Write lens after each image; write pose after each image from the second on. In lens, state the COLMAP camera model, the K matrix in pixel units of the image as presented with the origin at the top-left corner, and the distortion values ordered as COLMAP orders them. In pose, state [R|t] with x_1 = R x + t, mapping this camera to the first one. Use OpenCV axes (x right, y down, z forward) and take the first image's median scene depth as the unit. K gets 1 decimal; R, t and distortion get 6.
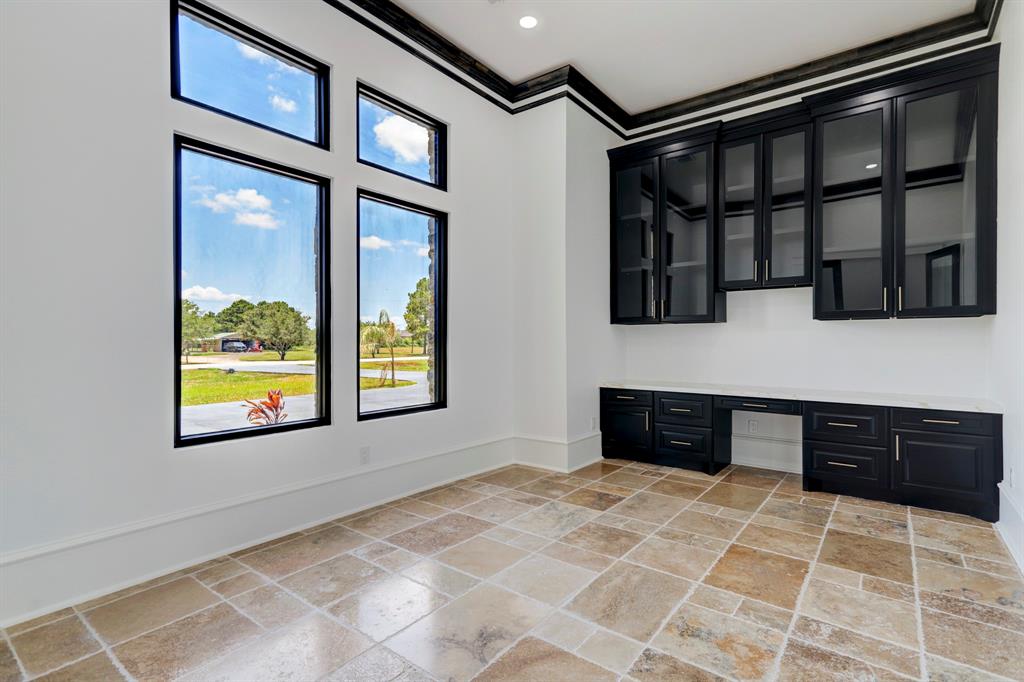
lens RADIAL K [[487.9, 0, 508.6], [0, 487.9, 341.5], [0, 0, 1]] dist [0.018113, 0.000567]
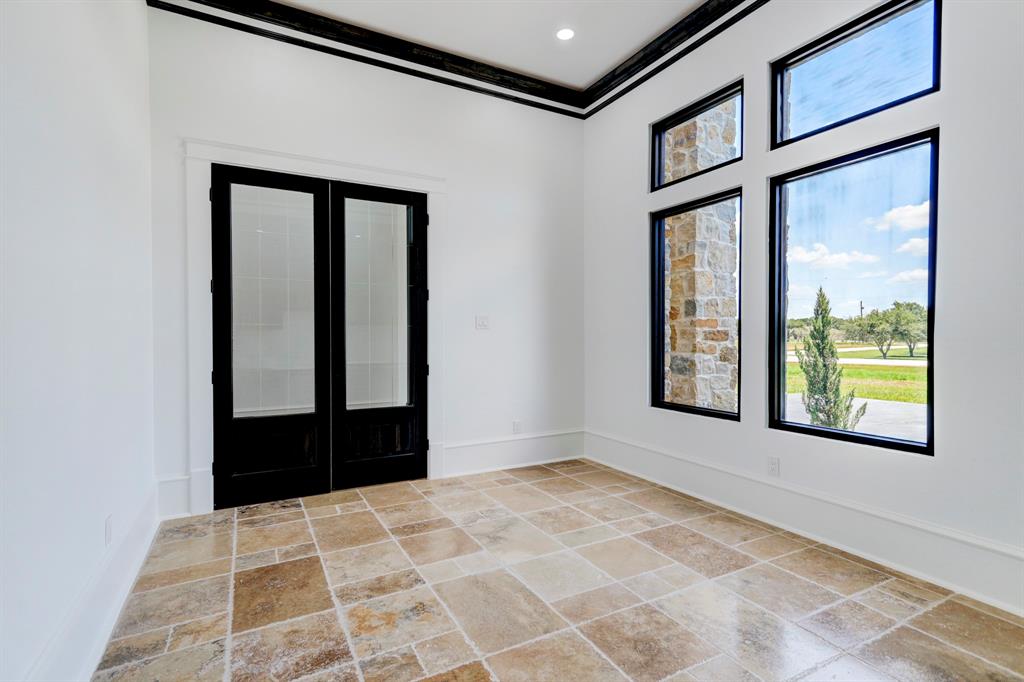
lens RADIAL K [[487.9, 0, 508.6], [0, 487.9, 341.5], [0, 0, 1]] dist [0.018113, 0.000567]
pose [[-0.399424, 0.011352, -0.916696, 0.937714], [0.002133, 0.999932, 0.011453, -0.005949], [0.916764, 0.002619, -0.399421, 1.186418]]
